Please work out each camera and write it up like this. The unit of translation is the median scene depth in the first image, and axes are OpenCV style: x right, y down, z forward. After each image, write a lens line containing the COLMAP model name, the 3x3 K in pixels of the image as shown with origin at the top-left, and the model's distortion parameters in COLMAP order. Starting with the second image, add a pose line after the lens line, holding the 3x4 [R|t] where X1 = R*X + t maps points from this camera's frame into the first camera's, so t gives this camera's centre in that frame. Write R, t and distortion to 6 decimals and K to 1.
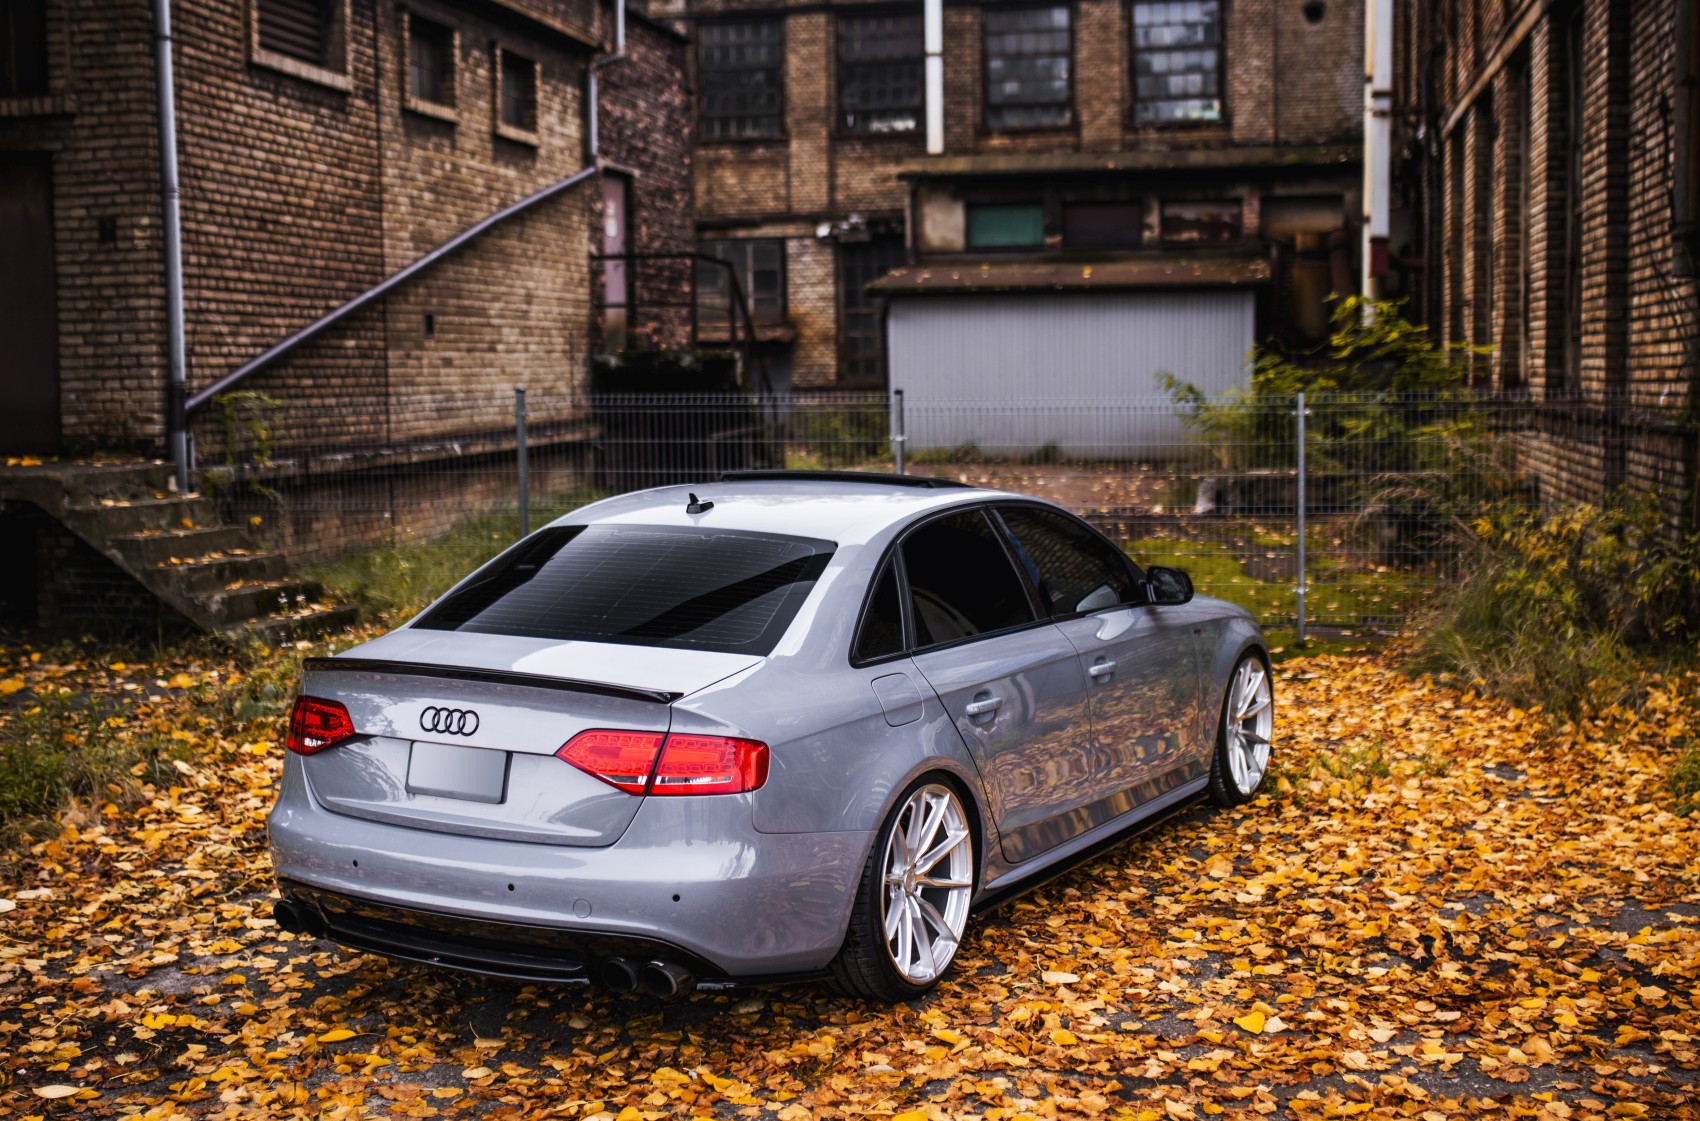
lens RADIAL K [[2028.7, 0, 926.8], [0, 2028.7, 576.7], [0, 0, 1]] dist [-0.074564, 0.075408]
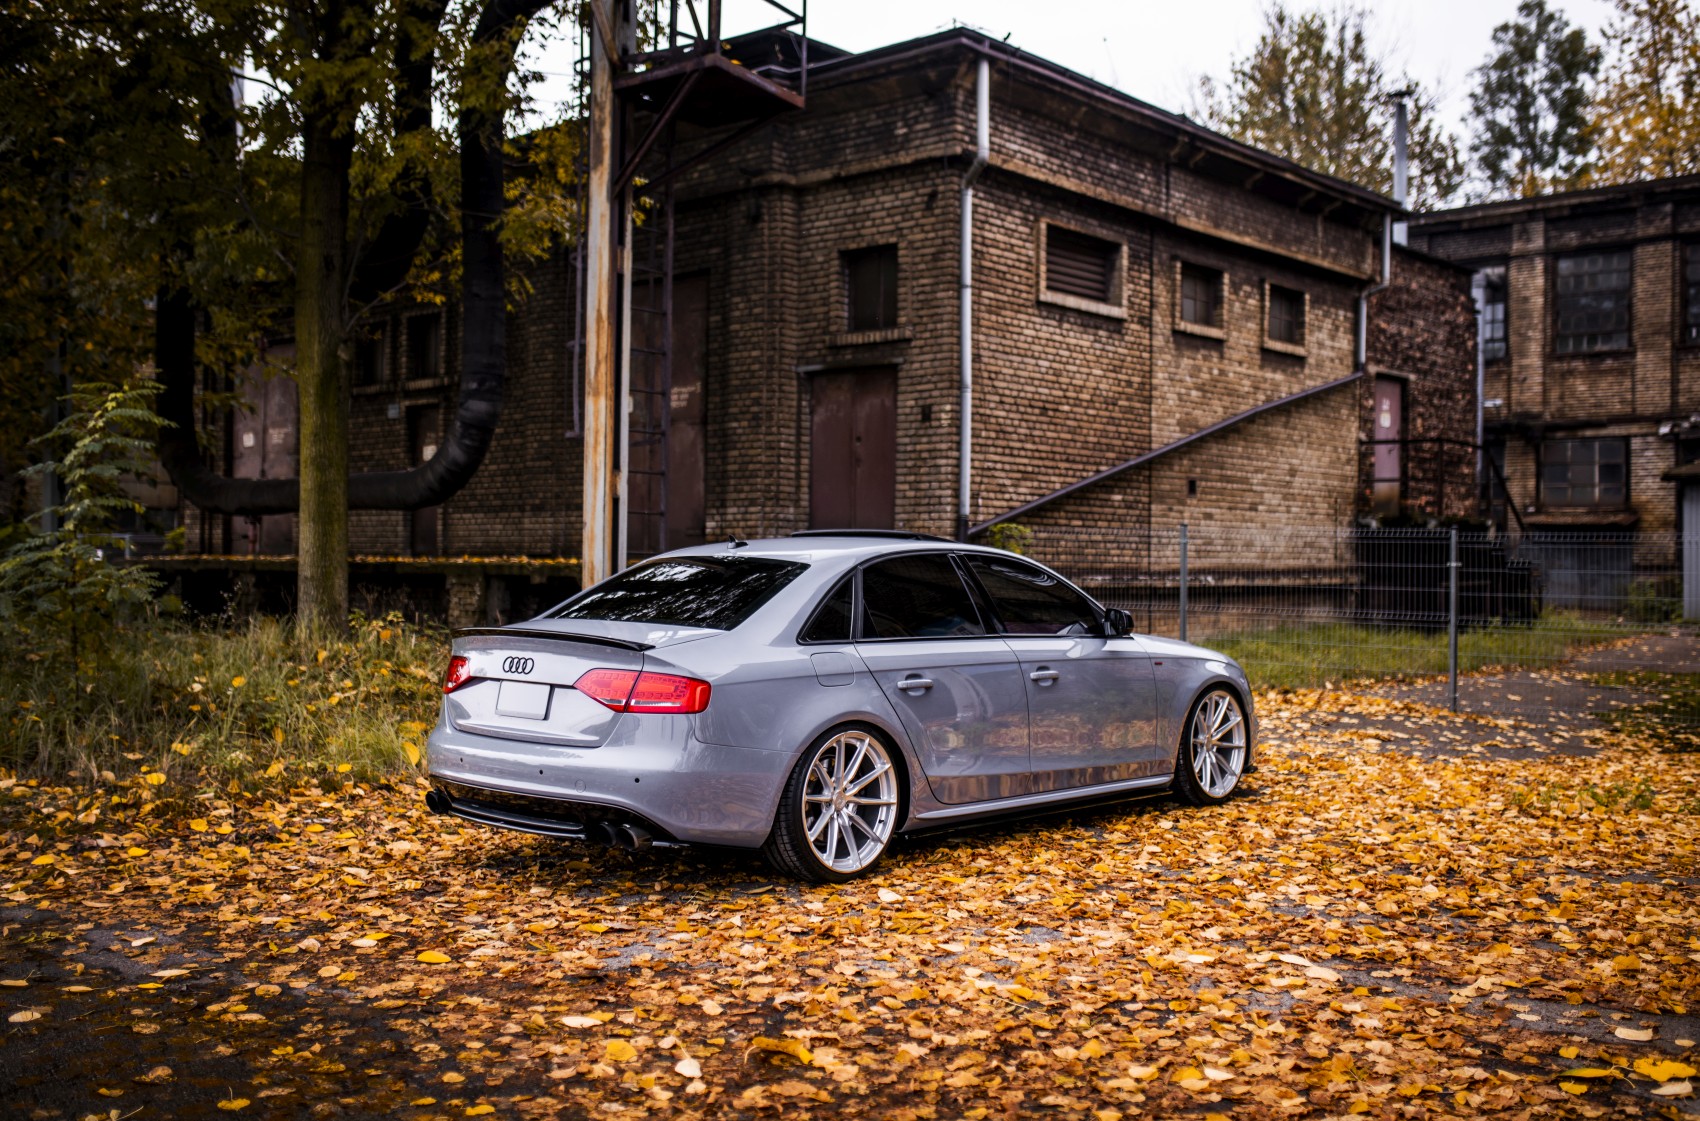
lens RADIAL K [[1690.1, 0, 859.7], [0, 1690.1, 565.4], [0, 0, 1]] dist [-0.075668, 0.128796]
pose [[0.845857, 0.023447, -0.532894, 0.210551], [-0.076233, 0.994092, -0.077265, 0.038755], [0.527934, 0.105979, 0.842647, -0.077106]]
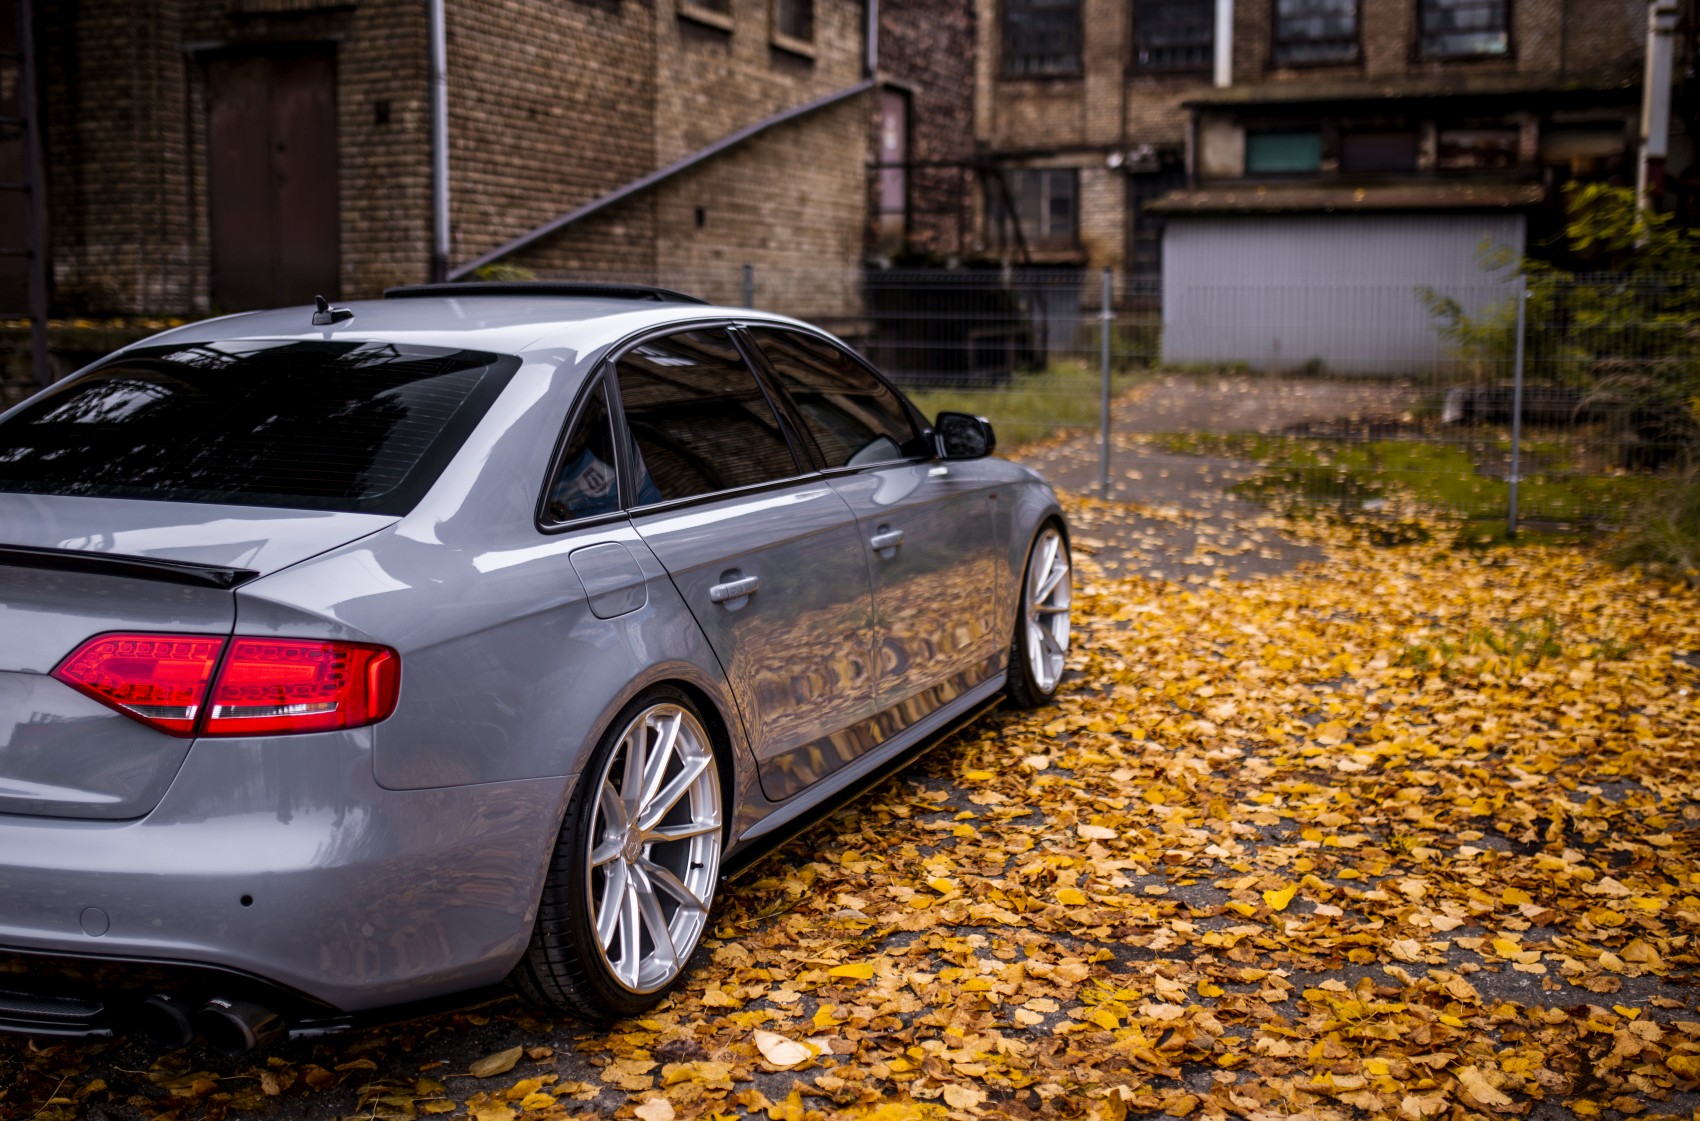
lens RADIAL K [[1820.0, 0, 850.0], [0, 1820.0, 560.5], [0, 0, 1]] dist [-0.074560, 0.103511]
pose [[0.978353, 0.042097, -0.202618, 0.045374], [-0.034529, 0.998573, 0.040745, 0.019348], [0.204044, -0.032867, 0.978410, 0.077596]]
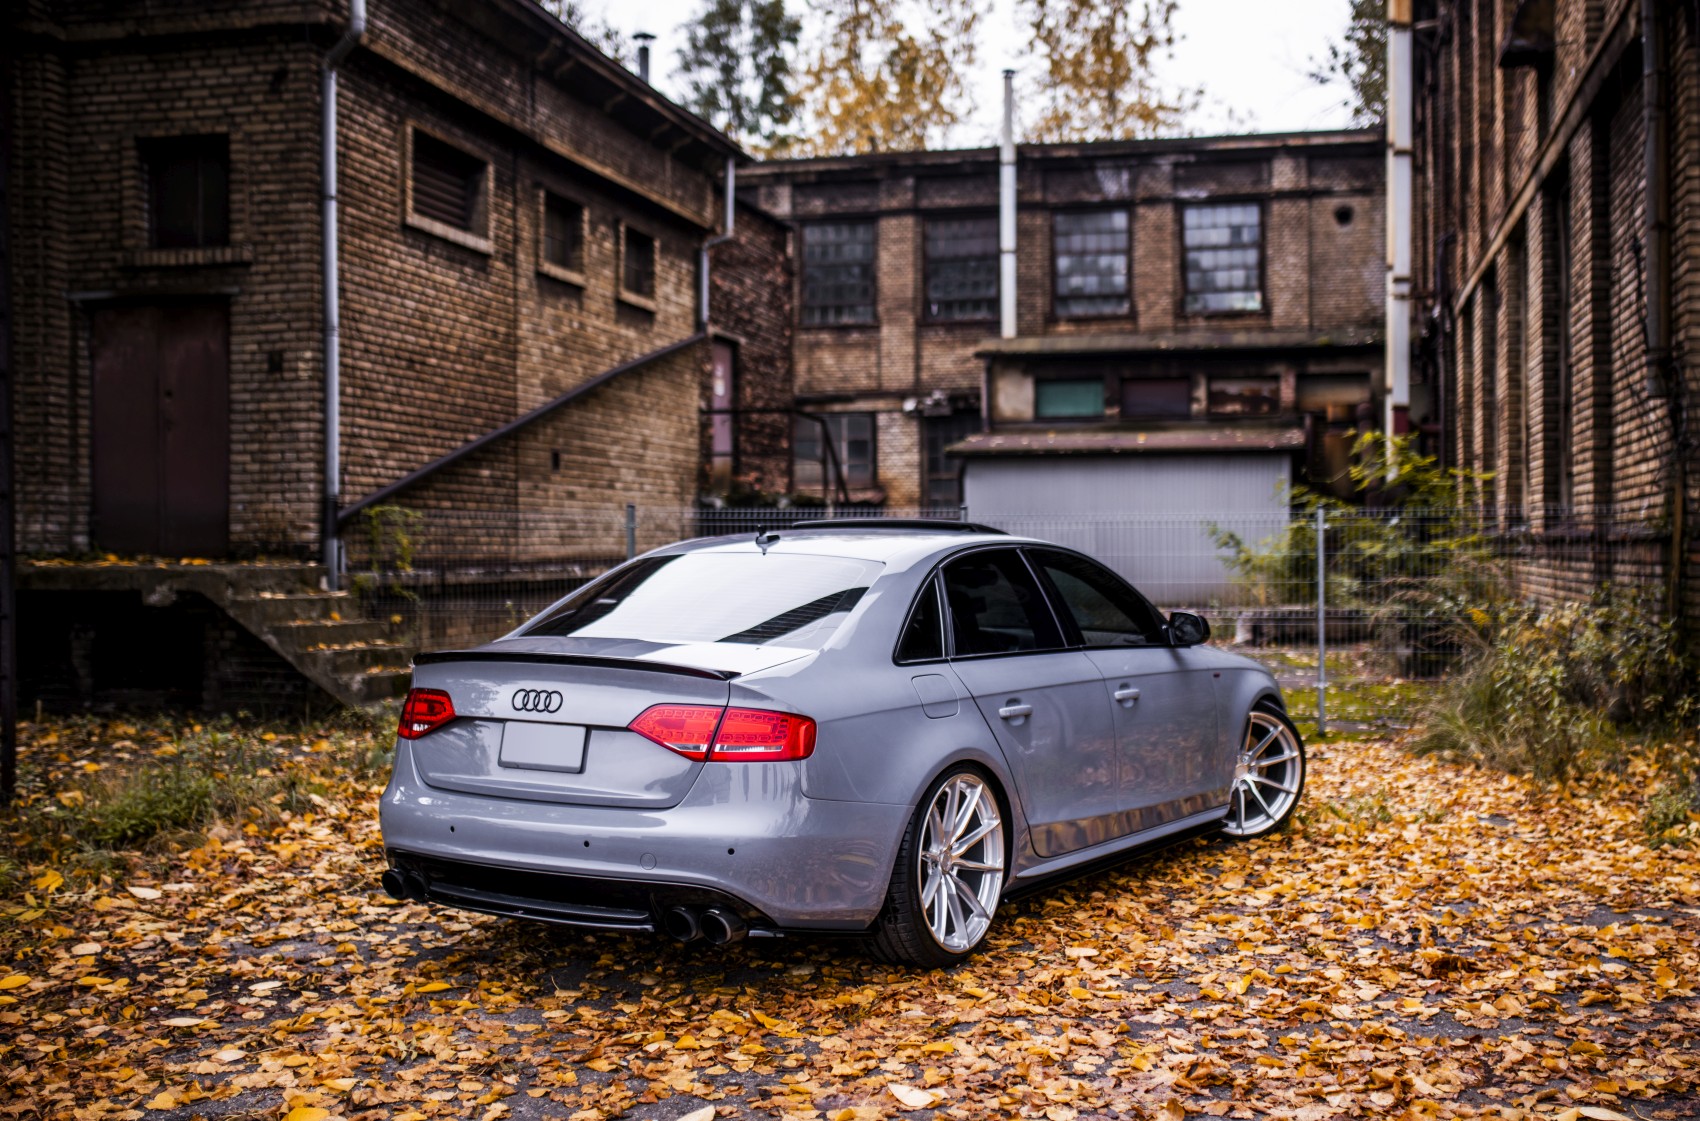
lens RADIAL K [[1814.0, 0, 959.3], [0, 1814.0, 588.8], [0, 0, 1]] dist [-0.076457, 0.080217]
pose [[0.999656, 0.007605, -0.025120, 0.008648], [-0.009538, 0.996926, -0.077763, 0.029892], [0.024451, 0.077975, 0.996655, -0.004215]]
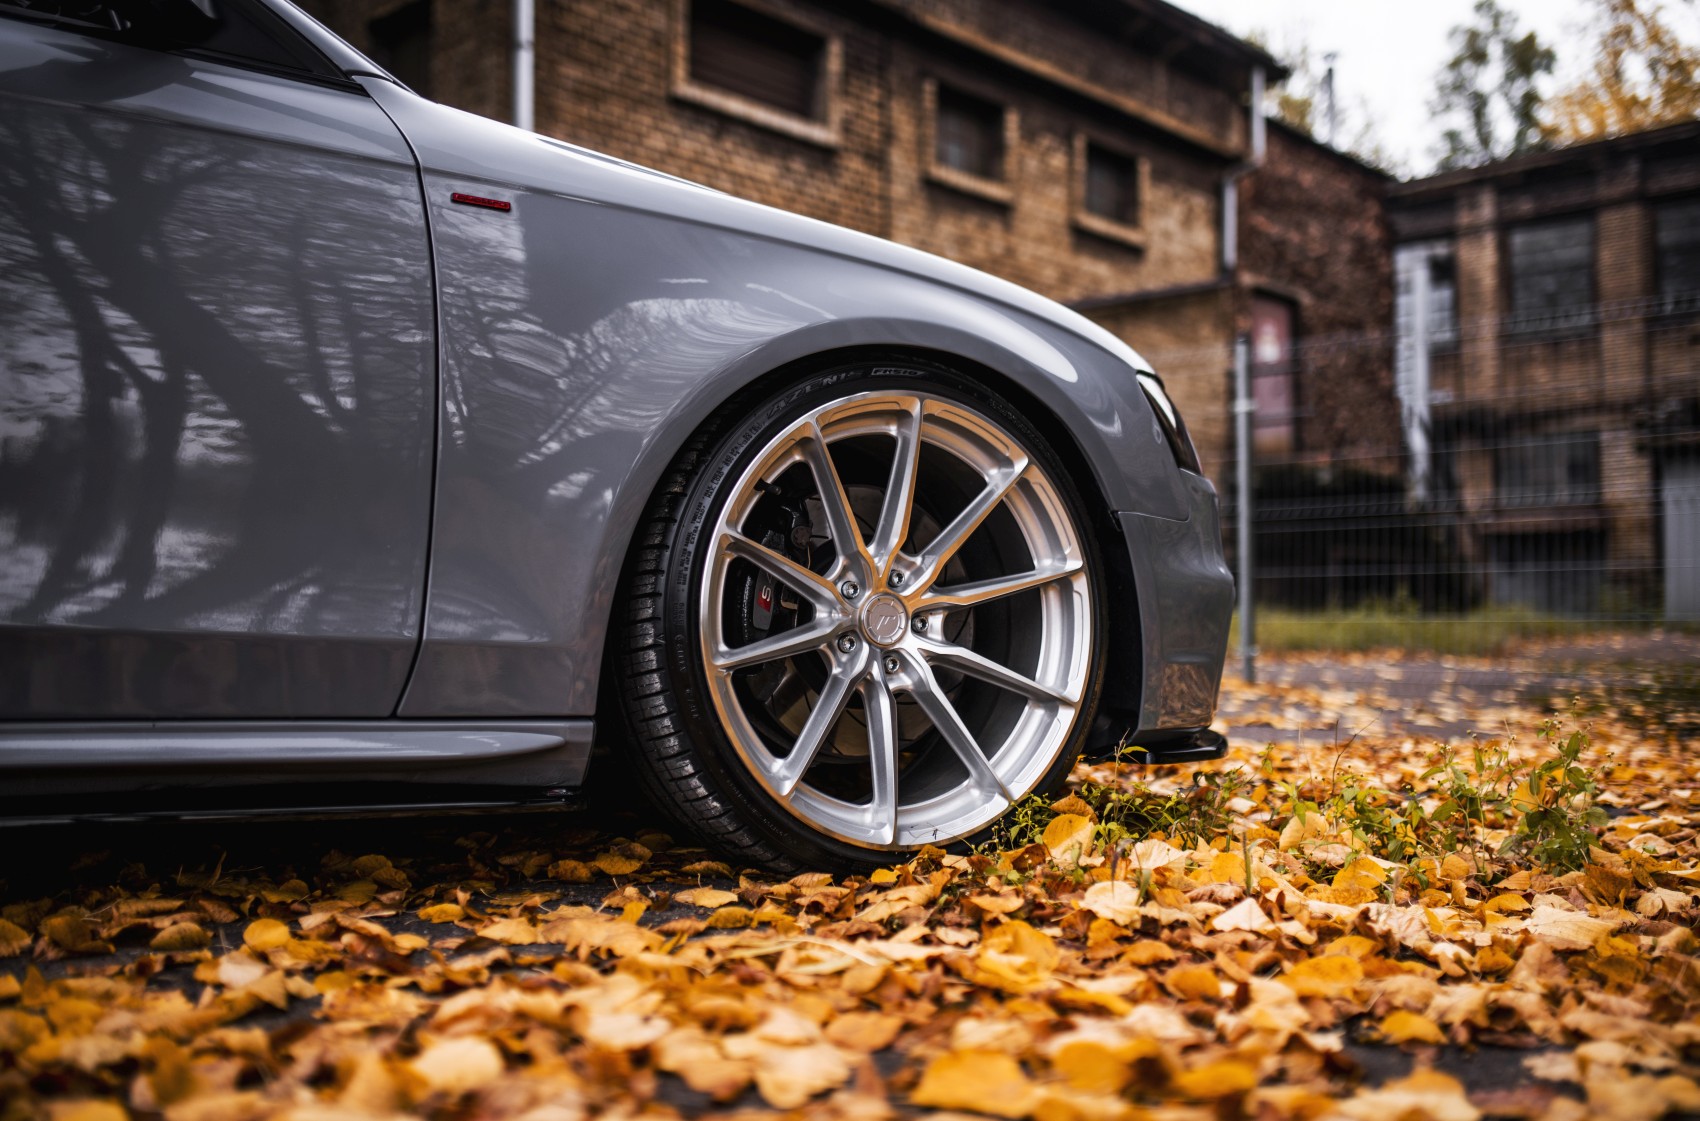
lens RADIAL K [[1644.7, 0, 850.0], [0, 1644.7, 560.5], [0, 0, 1]] dist [-0.063876, 0.090407]
pose [[0.843157, -0.010736, -0.537561, 0.154688], [-0.063900, 0.990714, -0.120013, 0.053550], [0.533857, 0.135540, 0.834641, 0.426496]]
